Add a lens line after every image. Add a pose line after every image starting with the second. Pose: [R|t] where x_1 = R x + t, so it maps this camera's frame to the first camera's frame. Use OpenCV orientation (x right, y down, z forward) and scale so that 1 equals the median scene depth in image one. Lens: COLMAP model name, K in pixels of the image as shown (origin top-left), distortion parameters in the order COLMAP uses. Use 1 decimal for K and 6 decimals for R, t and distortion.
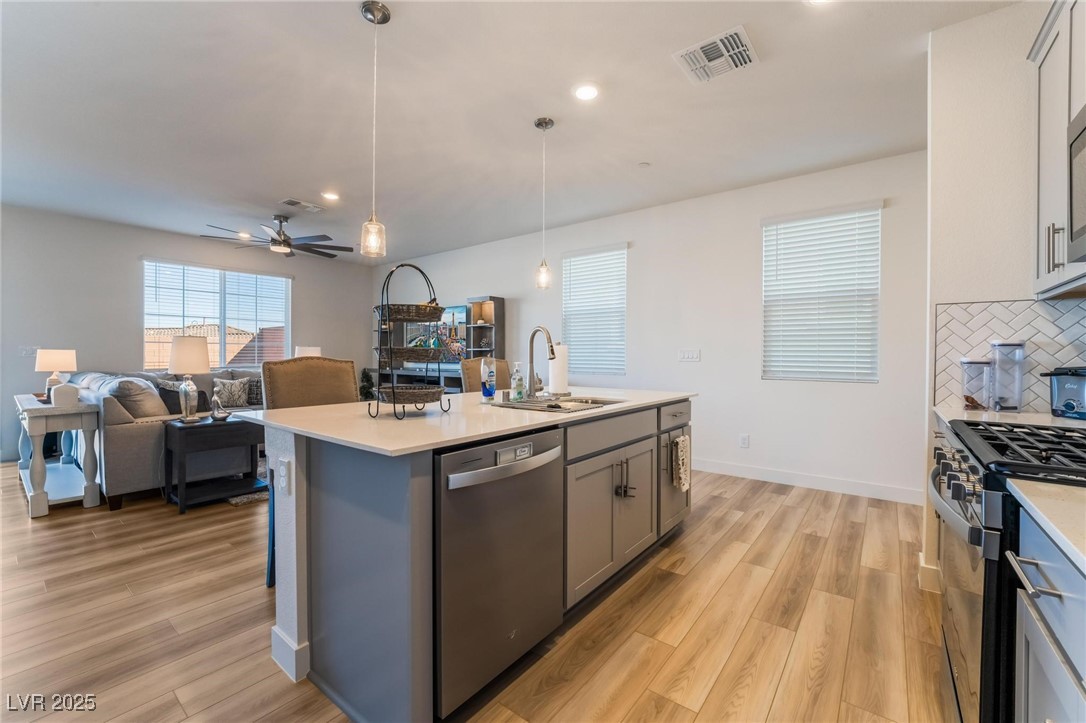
lens RADIAL K [[445.2, 0, 547.4], [0, 445.2, 350.2], [0, 0, 1]] dist [-0.016965, 0.000981]
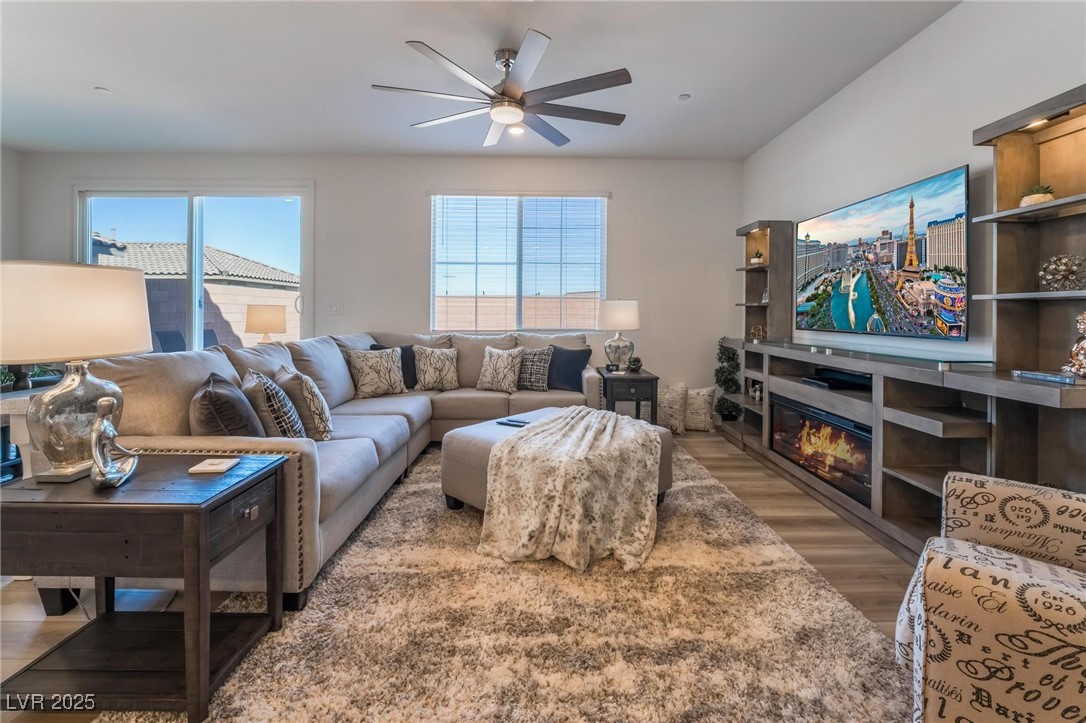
lens RADIAL K [[472.2, 0, 536.9], [0, 472.2, 318.0], [0, 0, 1]] dist [-0.037617, -0.000048]
pose [[0.615390, 0.011140, -0.788144, -0.233824], [-0.002716, 0.999924, 0.012012, 0.020246], [0.788218, -0.005251, 0.615373, 1.170046]]
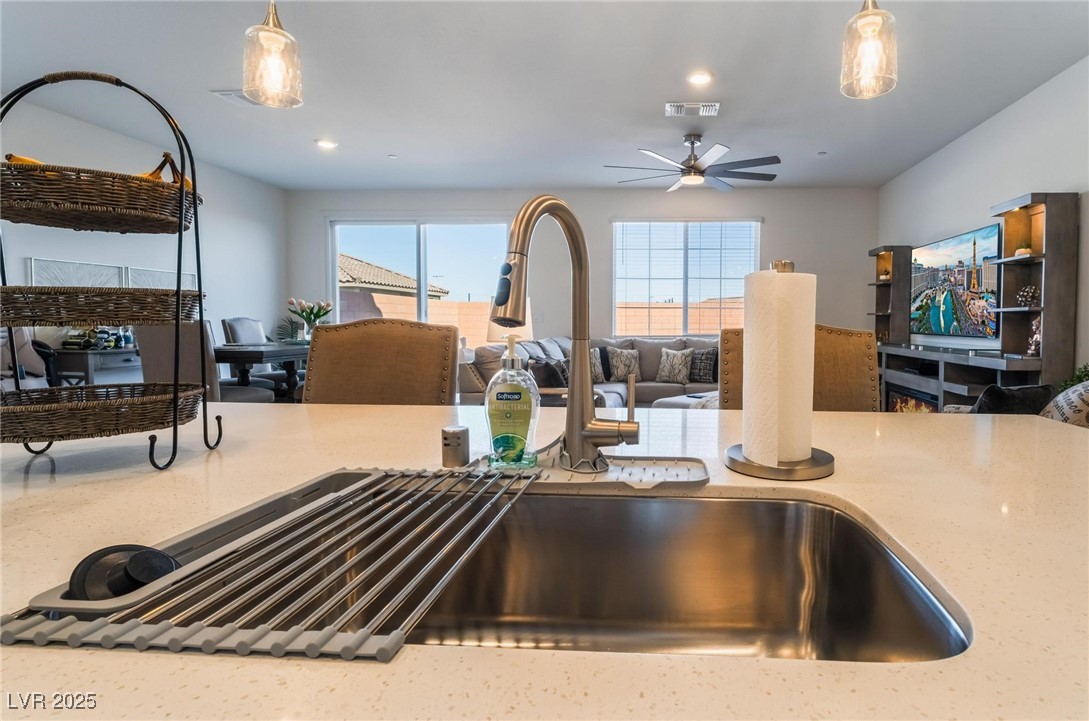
lens RADIAL K [[550.0, 0, 641.3], [0, 550.0, 347.5], [0, 0, 1]] dist [-0.019109, 0.000341]
pose [[0.570187, 0.041216, -0.820480, 0.215709], [0.002642, 0.998643, 0.052002, 0.013893], [0.821510, -0.031819, 0.569305, 0.672166]]
